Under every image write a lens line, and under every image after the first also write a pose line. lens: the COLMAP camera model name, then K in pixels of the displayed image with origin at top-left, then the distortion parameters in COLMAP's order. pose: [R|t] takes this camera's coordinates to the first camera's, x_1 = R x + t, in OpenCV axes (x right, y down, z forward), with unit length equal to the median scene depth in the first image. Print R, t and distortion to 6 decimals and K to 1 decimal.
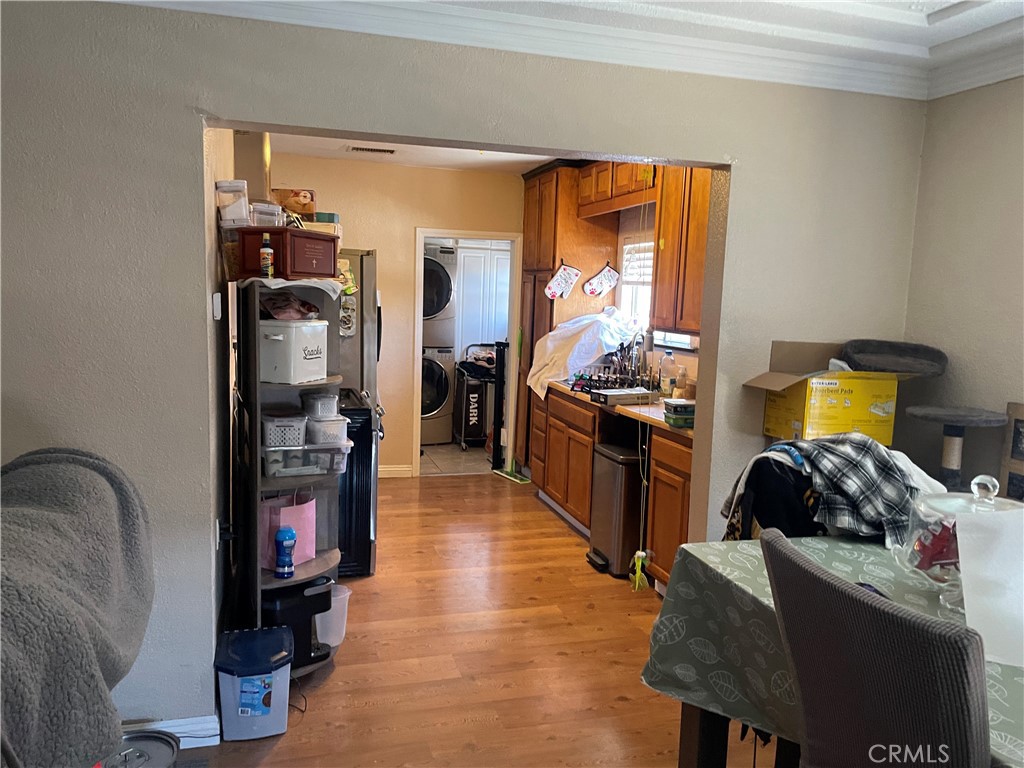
lens RADIAL K [[787.9, 0, 511.8], [0, 787.9, 389.6], [0, 0, 1]] dist [0.146294, -0.206921]
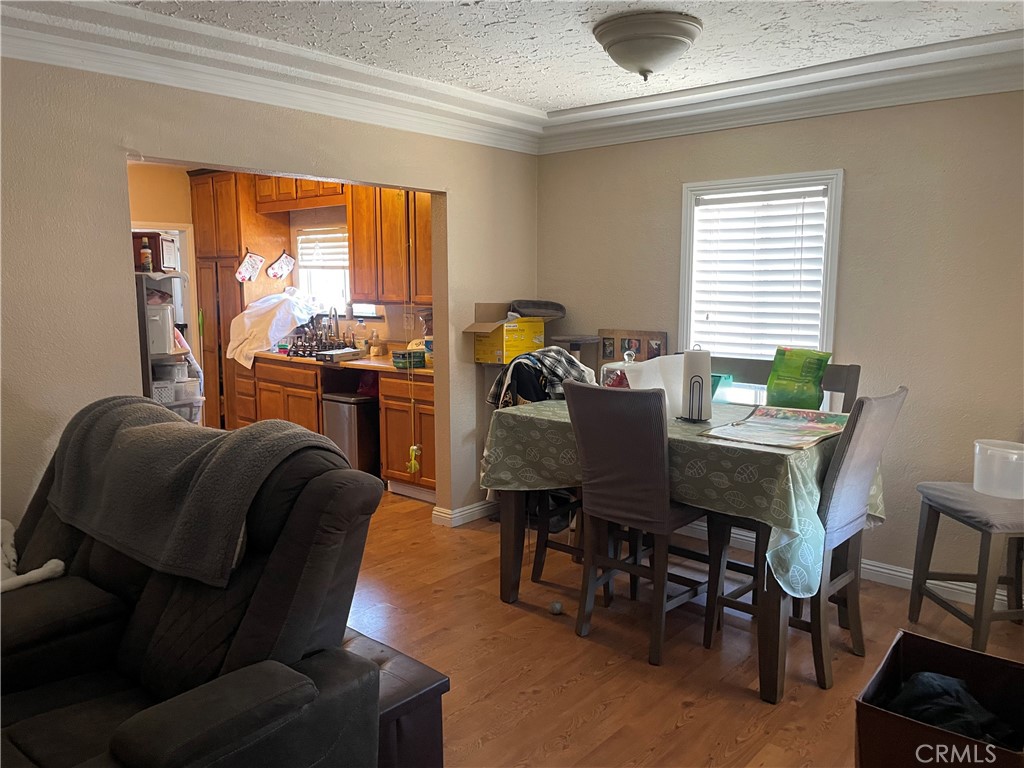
lens RADIAL K [[787.9, 0, 511.8], [0, 787.9, 389.6], [0, 0, 1]] dist [0.146294, -0.206921]
pose [[0.837929, -0.112136, 0.534135, -0.319588], [0.099109, 0.993657, 0.053130, 0.023085], [-0.536705, 0.008418, 0.843728, -0.249968]]
